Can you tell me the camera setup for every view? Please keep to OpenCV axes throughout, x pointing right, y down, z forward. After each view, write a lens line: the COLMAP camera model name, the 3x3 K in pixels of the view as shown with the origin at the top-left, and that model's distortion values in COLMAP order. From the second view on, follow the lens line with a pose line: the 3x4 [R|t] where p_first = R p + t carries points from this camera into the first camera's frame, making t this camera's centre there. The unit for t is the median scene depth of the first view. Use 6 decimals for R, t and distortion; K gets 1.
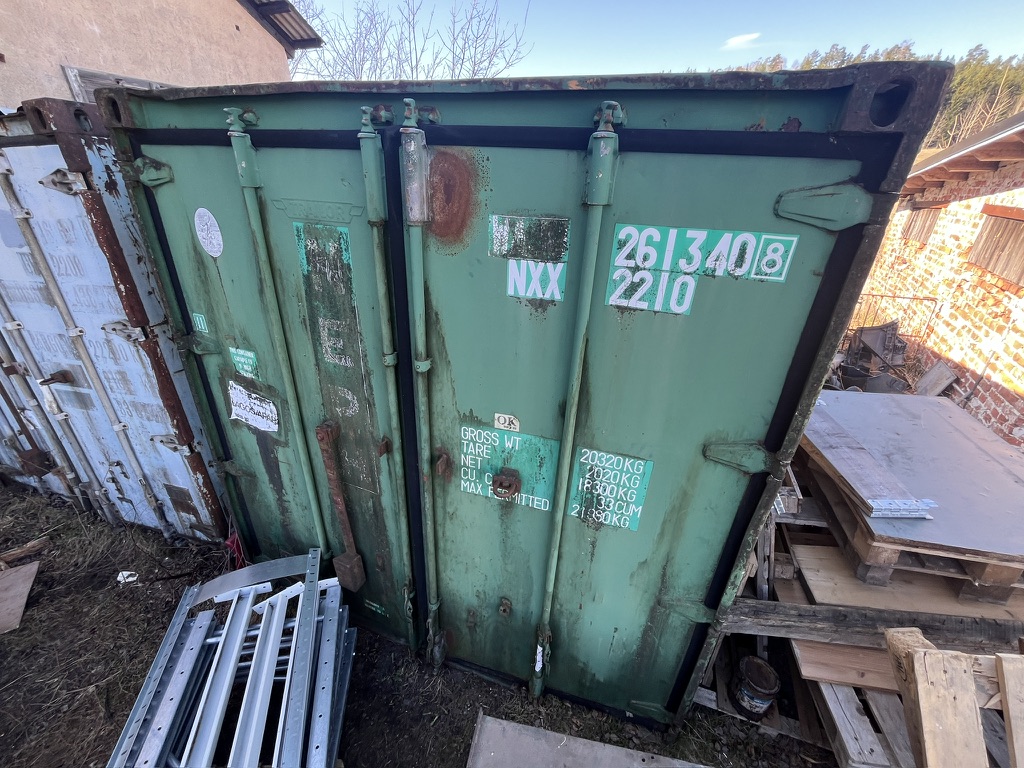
lens RADIAL K [[413.0, 0, 513.0], [0, 413.0, 380.7], [0, 0, 1]] dist [-0.002896, -0.000351]
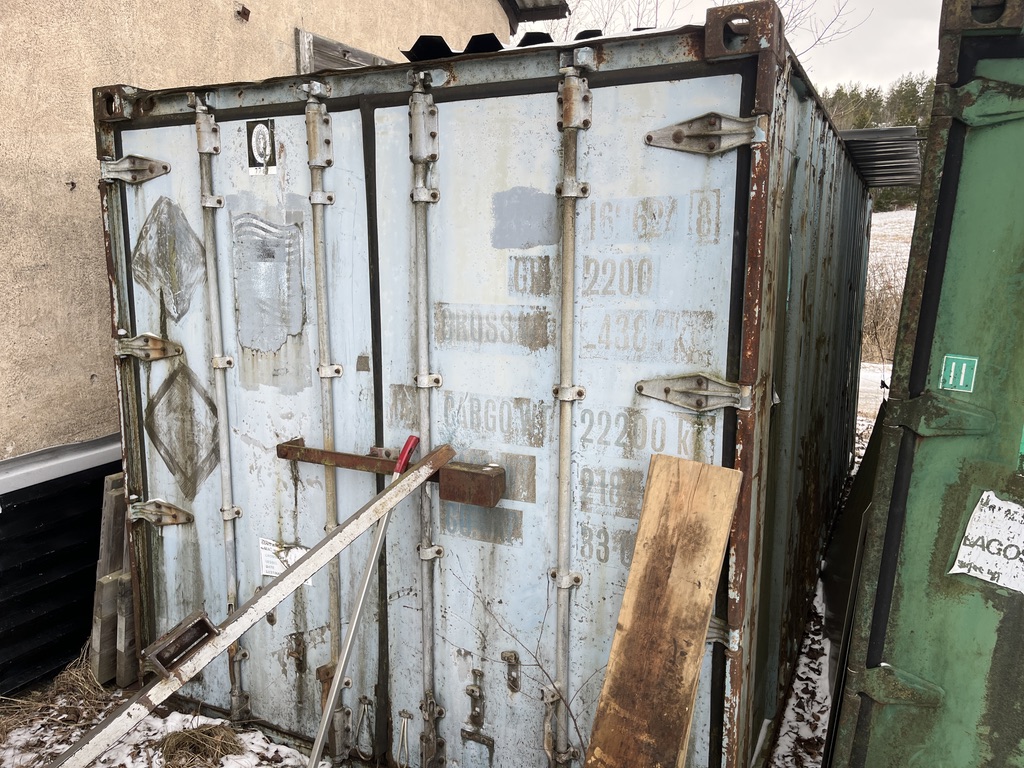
lens RADIAL K [[767.5, 0, 526.5], [0, 767.5, 388.0], [0, 0, 1]] dist [0.064029, -0.076211]
pose [[0.991061, 0.036960, -0.128188, -1.460589], [-0.069011, 0.964343, -0.255501, 0.206716], [0.114174, 0.262063, 0.958273, 0.001051]]
